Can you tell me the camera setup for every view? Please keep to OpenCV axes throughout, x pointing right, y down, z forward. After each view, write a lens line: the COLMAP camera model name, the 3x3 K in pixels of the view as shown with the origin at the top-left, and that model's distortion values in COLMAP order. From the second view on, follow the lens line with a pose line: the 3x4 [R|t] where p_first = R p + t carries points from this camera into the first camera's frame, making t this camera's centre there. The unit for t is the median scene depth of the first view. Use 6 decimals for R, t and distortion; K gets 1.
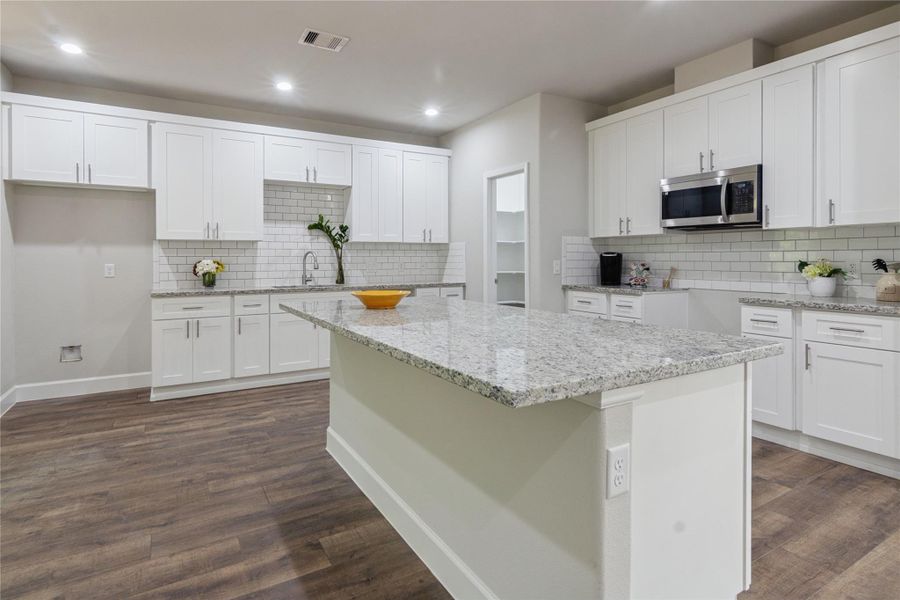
lens RADIAL K [[465.4, 0, 436.2], [0, 465.4, 259.8], [0, 0, 1]] dist [0.000918, 0.000311]
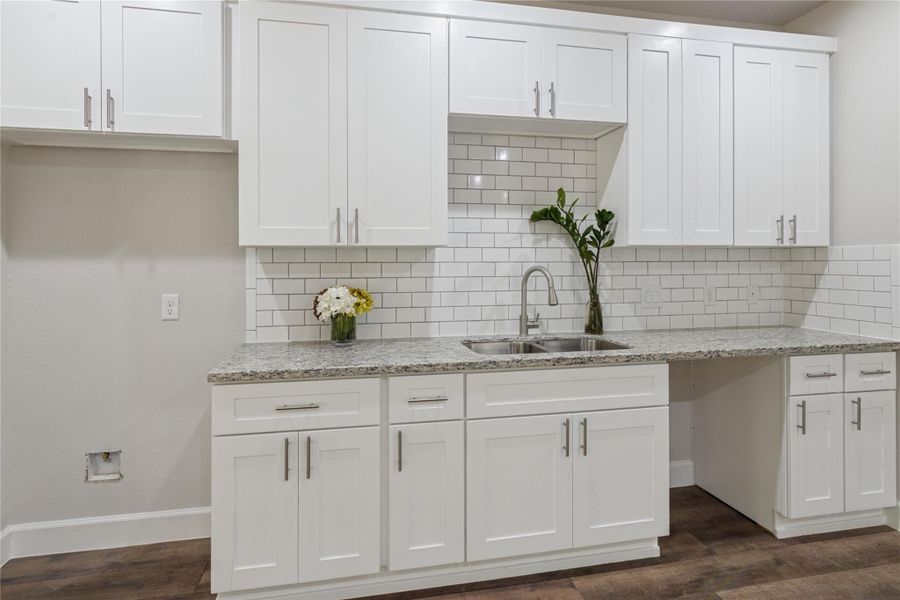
lens RADIAL K [[475.4, 0, 443.0], [0, 475.4, 278.5], [0, 0, 1]] dist [-0.004330, -0.000814]
pose [[0.948734, 0.010680, -0.315895, -0.223931], [-0.000140, 0.999443, 0.033370, -0.024248], [0.316075, -0.031615, 0.948207, 0.542765]]
